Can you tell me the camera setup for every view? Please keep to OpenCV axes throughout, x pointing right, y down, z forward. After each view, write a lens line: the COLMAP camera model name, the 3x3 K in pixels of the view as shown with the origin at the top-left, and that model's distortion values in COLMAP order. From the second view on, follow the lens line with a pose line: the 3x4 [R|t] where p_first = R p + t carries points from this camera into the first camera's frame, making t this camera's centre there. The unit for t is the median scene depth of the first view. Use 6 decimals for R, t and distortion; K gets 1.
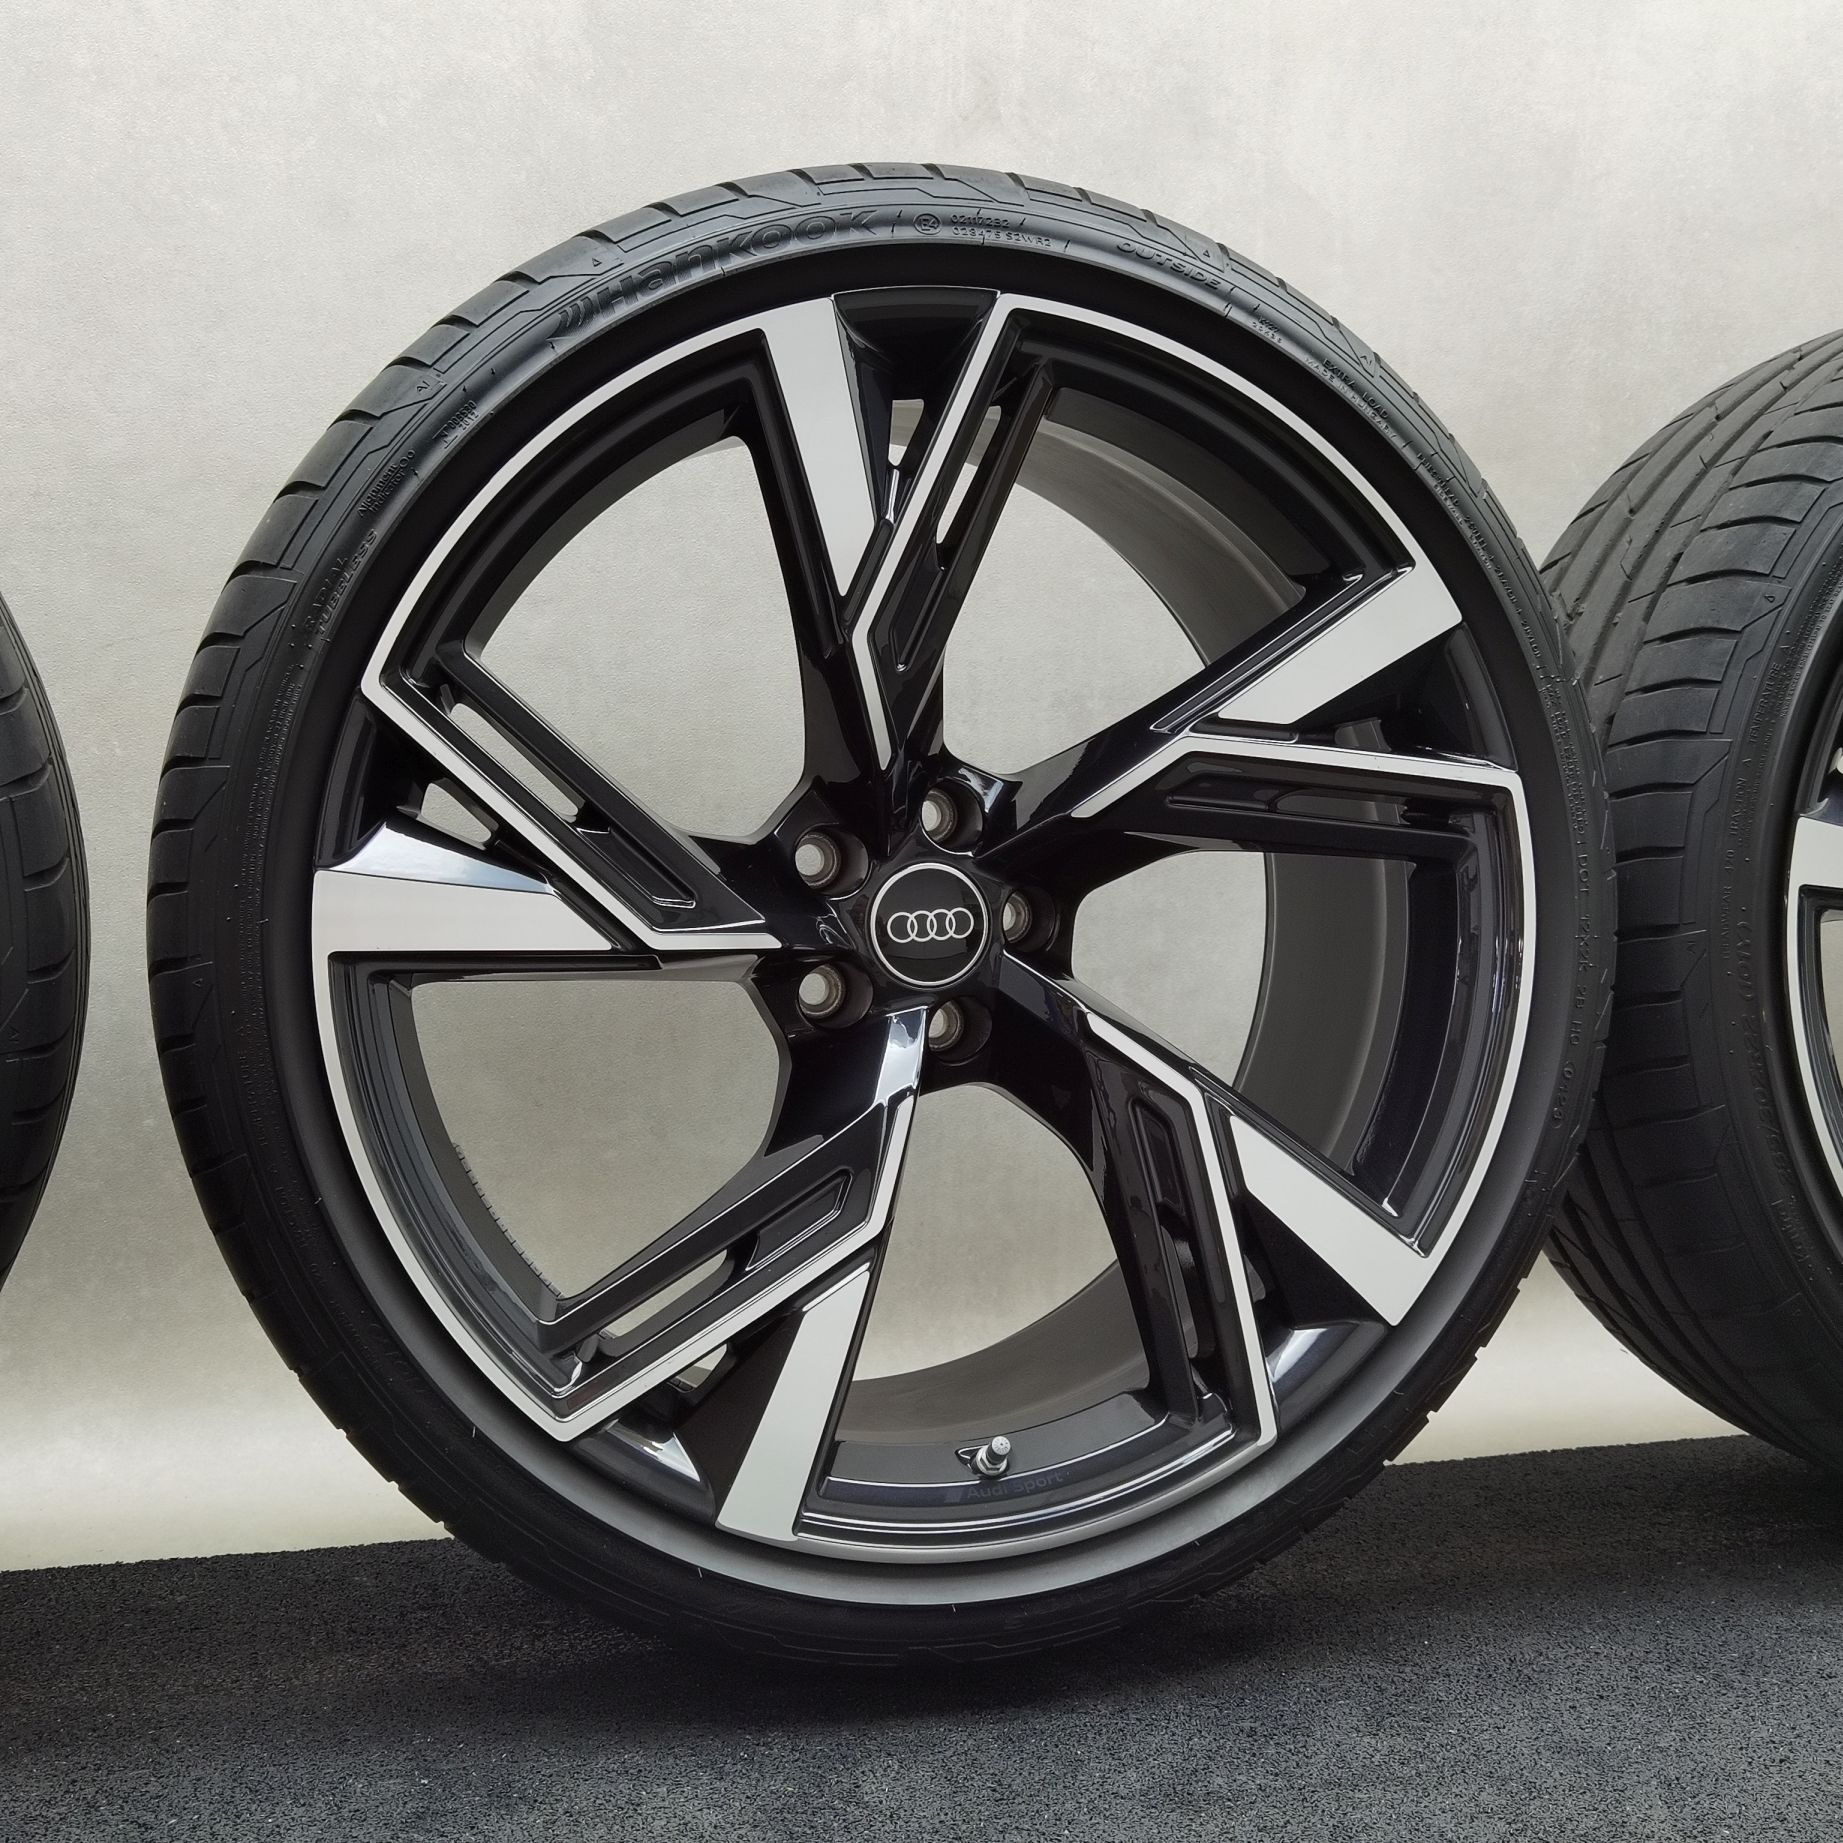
lens RADIAL K [[2690.3, 0, 921.5], [0, 2690.3, 921.5], [0, 0, 1]] dist [0.008647, 0.061053]
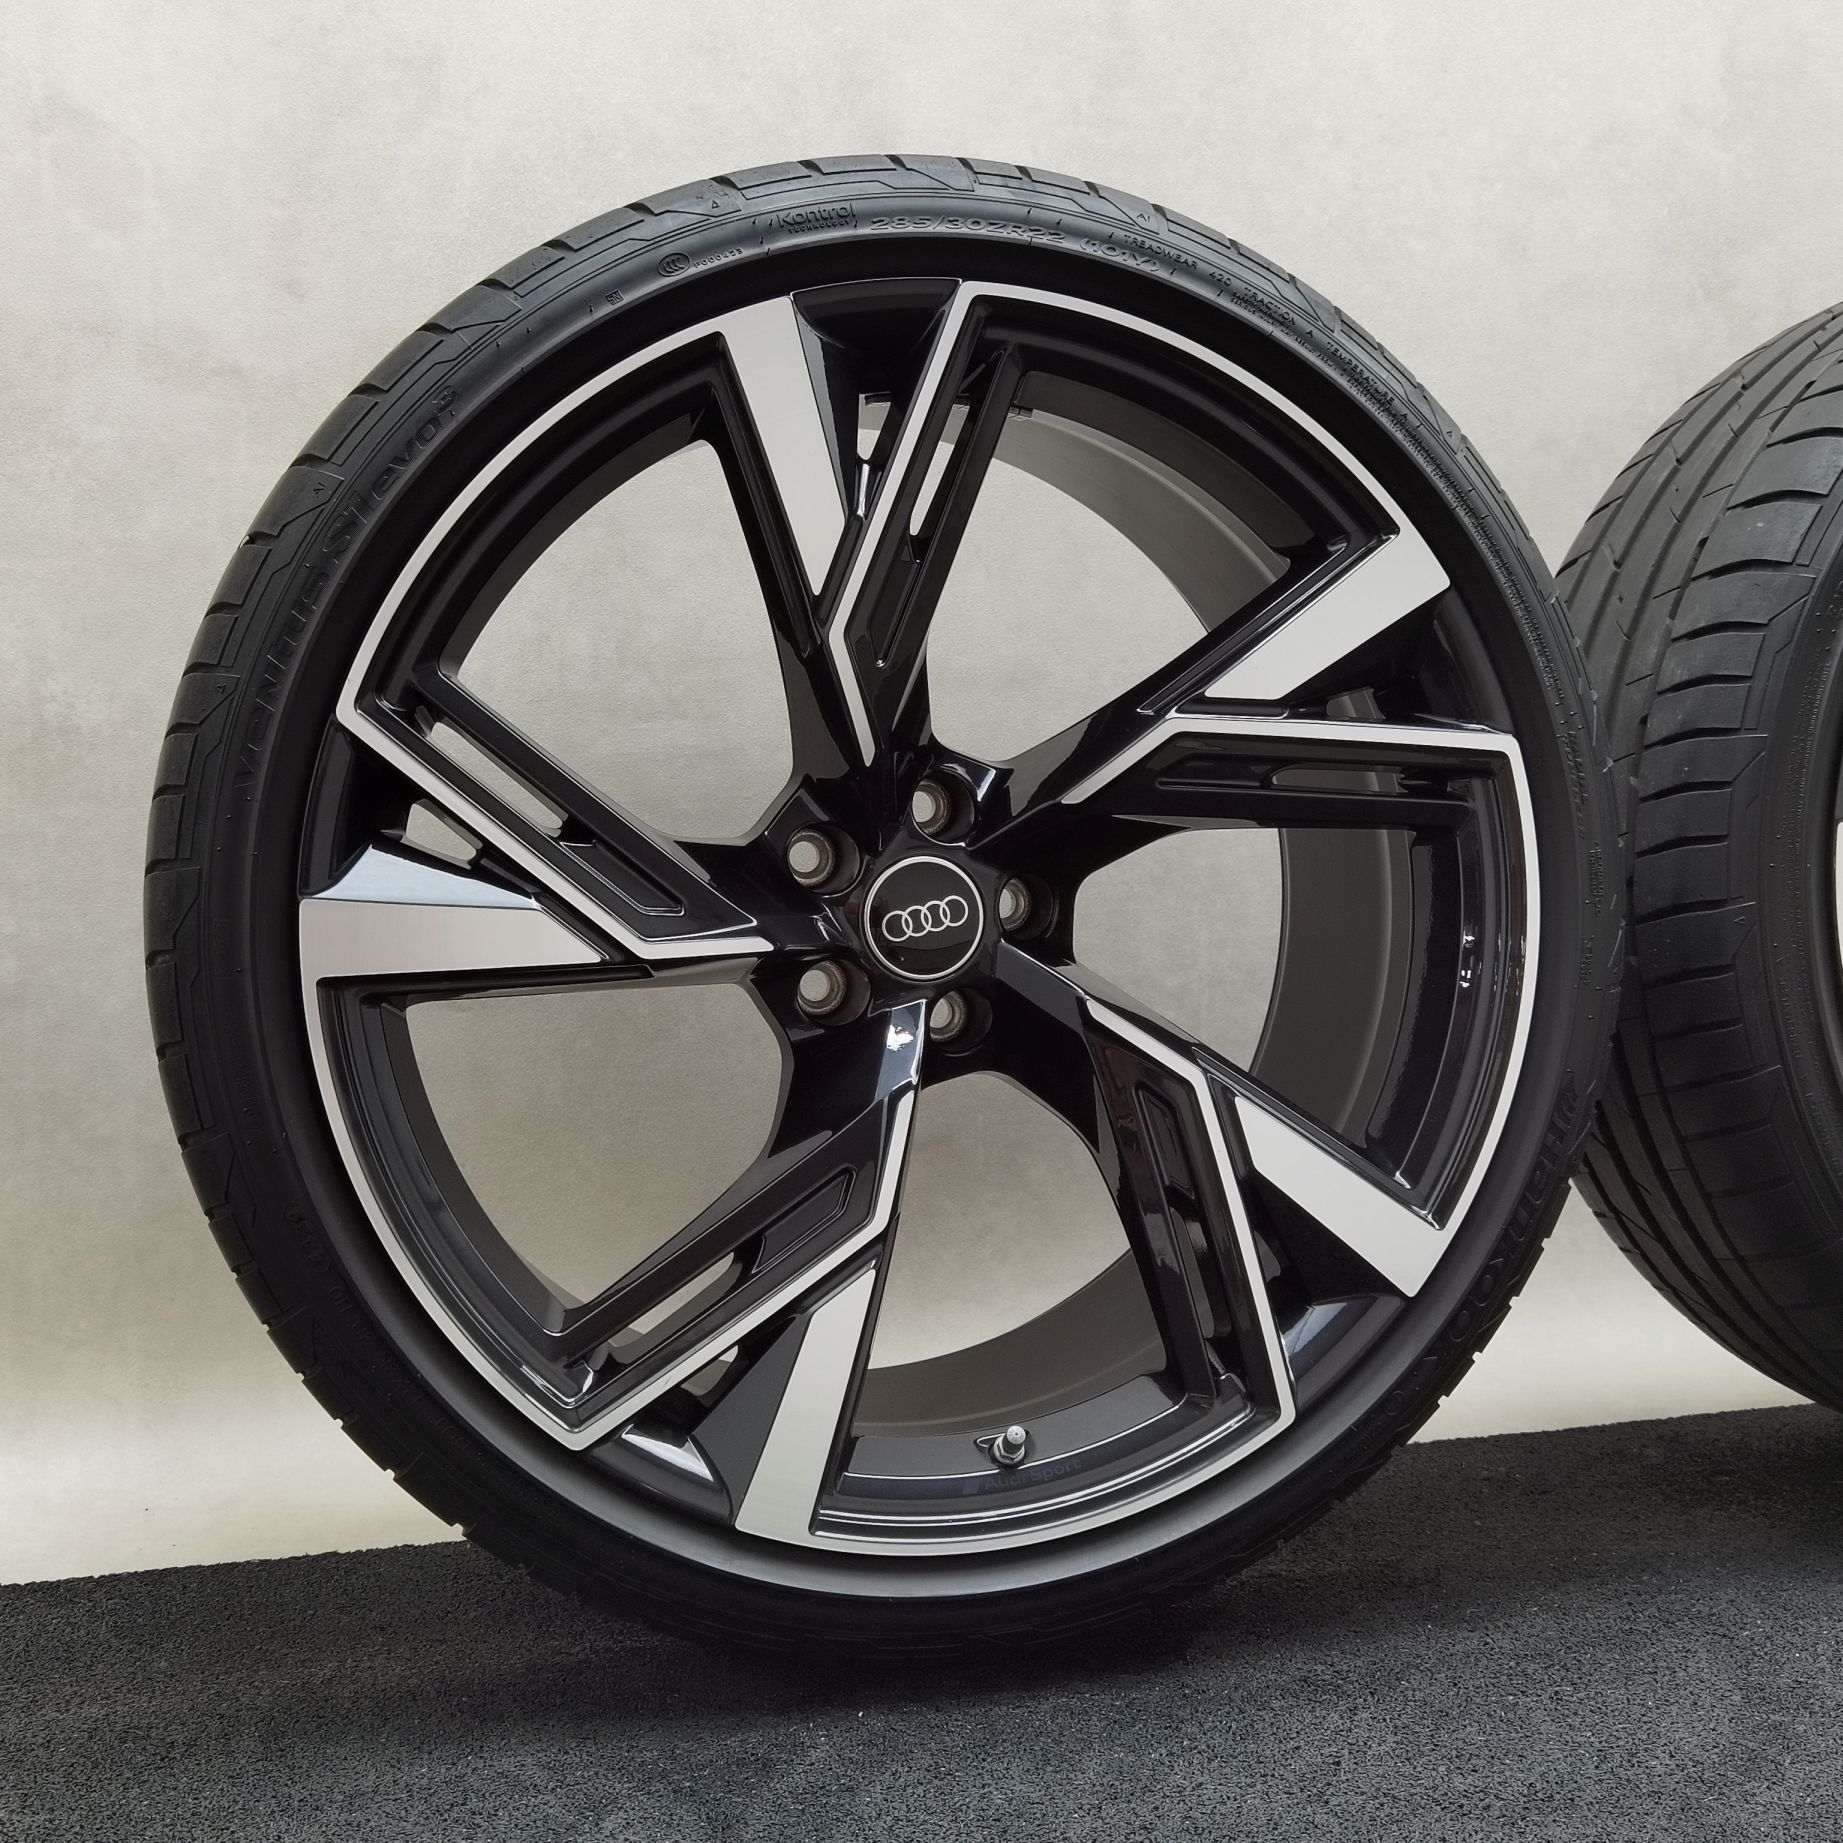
lens RADIAL K [[2690.3, 0, 921.5], [0, 2690.3, 921.5], [0, 0, 1]] dist [0.008647, 0.061053]
pose [[0.998186, -0.044085, -0.041009, 0.043242], [0.045147, 0.998659, 0.025347, -0.023022], [0.039836, -0.027152, 0.998837, 0.003469]]
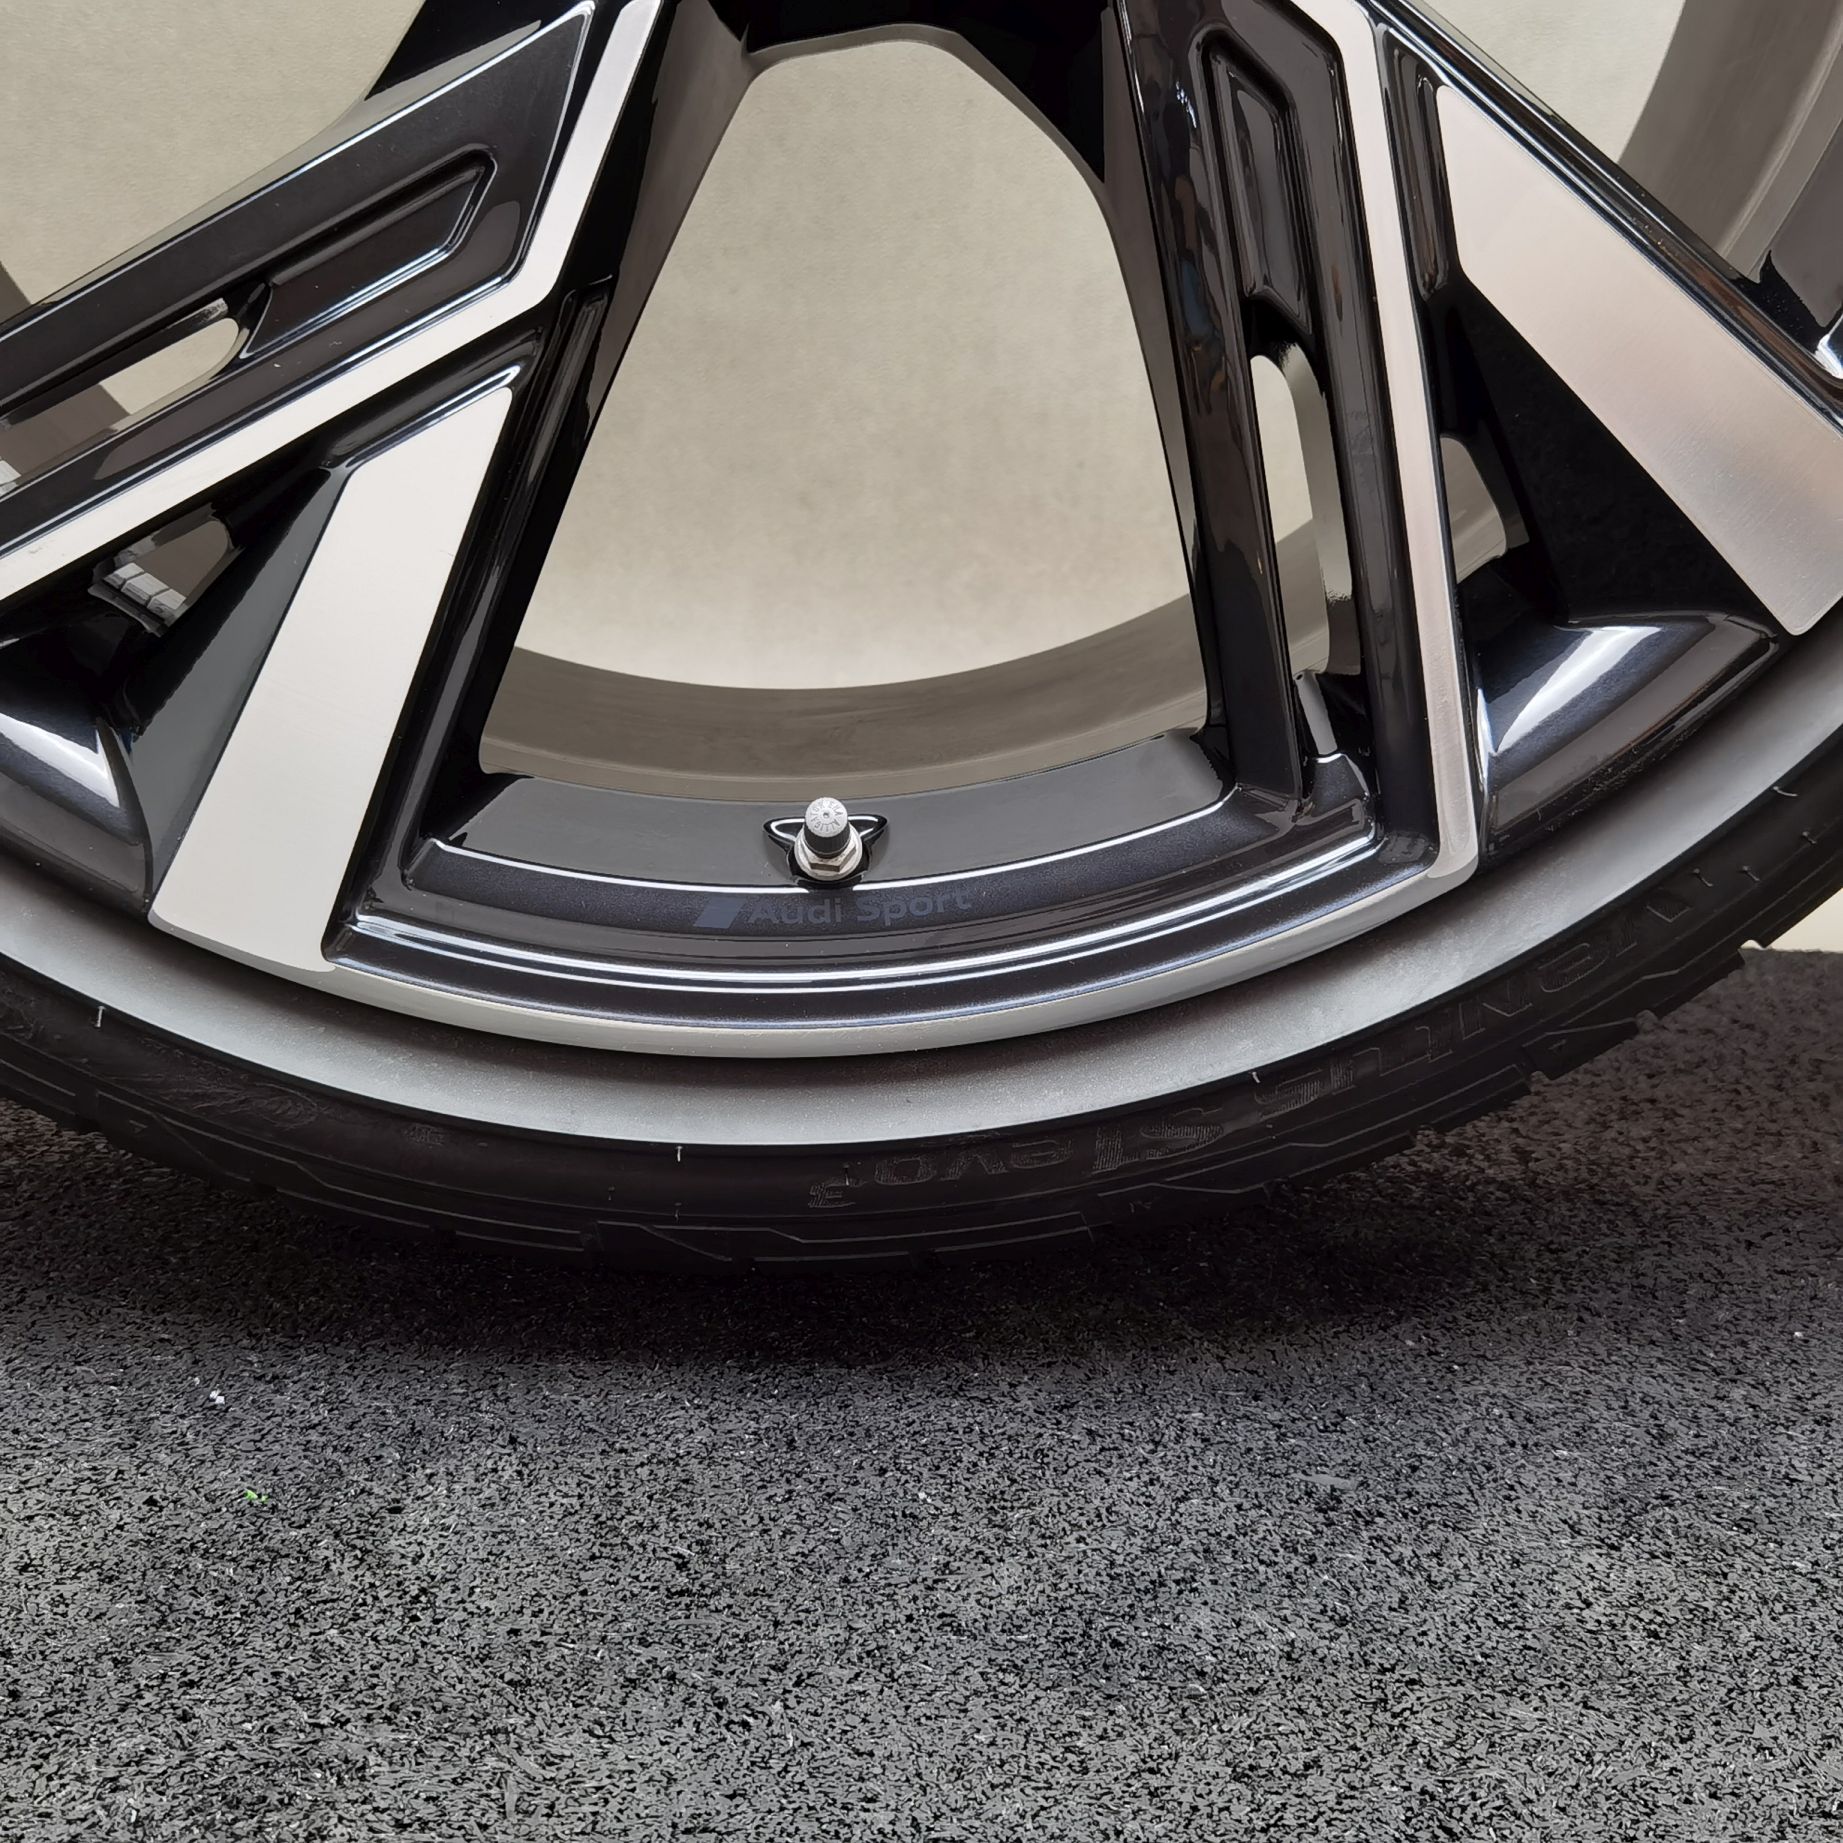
lens RADIAL K [[2617.0, 0, 959.0], [0, 2617.0, 832.1], [0, 0, 1]] dist [-0.031779, 0.028333]
pose [[0.969835, 0.101397, -0.221674, 0.145630], [-0.058763, 0.979811, 0.191093, 0.112018], [0.236575, -0.172302, 0.956214, 0.583405]]
